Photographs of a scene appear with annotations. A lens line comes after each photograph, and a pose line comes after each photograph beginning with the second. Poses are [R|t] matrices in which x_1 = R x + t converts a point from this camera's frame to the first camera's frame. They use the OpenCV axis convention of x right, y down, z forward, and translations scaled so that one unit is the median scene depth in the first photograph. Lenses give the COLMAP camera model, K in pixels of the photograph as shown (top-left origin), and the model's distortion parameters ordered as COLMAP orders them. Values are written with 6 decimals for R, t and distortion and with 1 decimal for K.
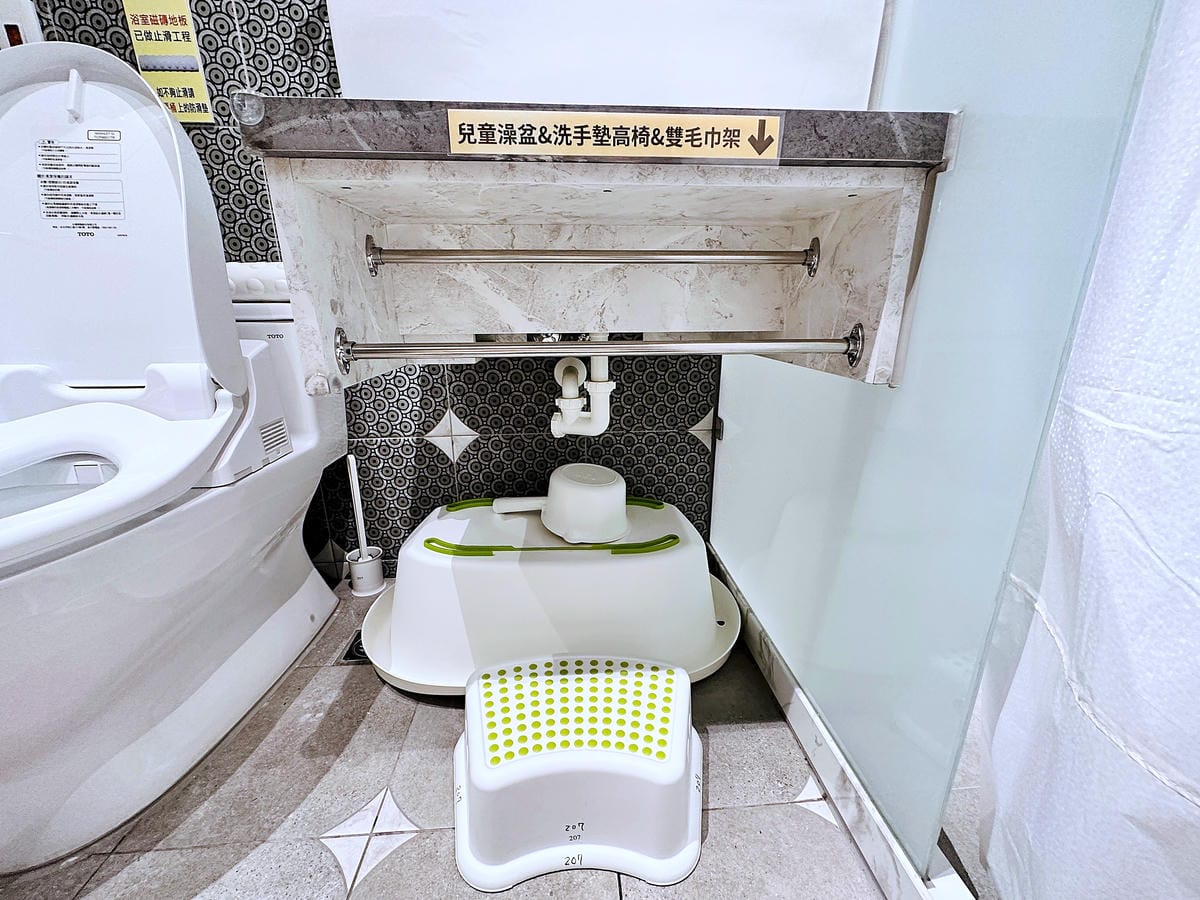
lens RADIAL K [[478.7, 0, 596.2], [0, 478.7, 447.7], [0, 0, 1]] dist [0.000261, -0.000525]
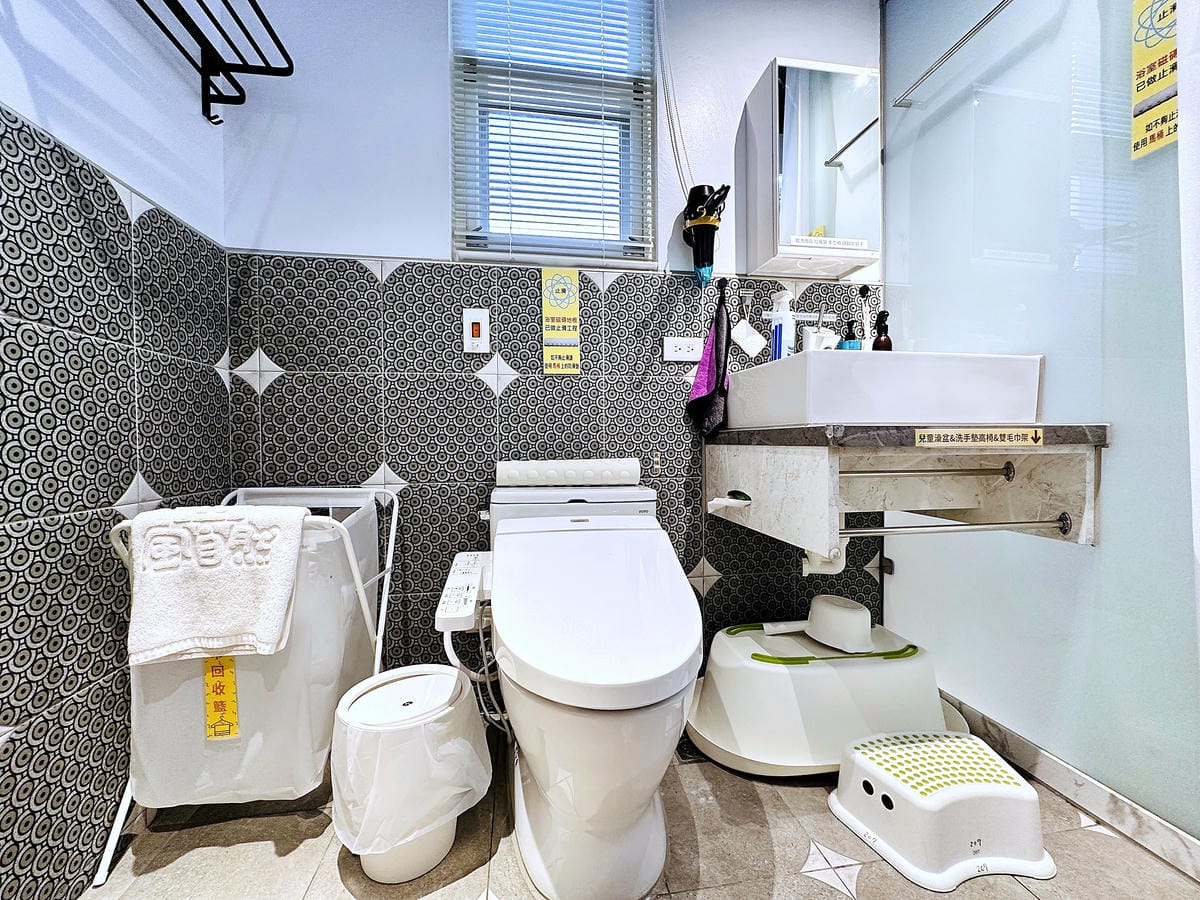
lens RADIAL K [[478.7, 0, 599.4], [0, 478.7, 447.8], [0, 0, 1]] dist [0.000261, -0.000525]
pose [[0.995868, -0.001915, 0.090794, -1.170969], [0.026236, 0.963216, -0.267445, -0.034913], [-0.086942, 0.268722, 0.959286, -0.589613]]
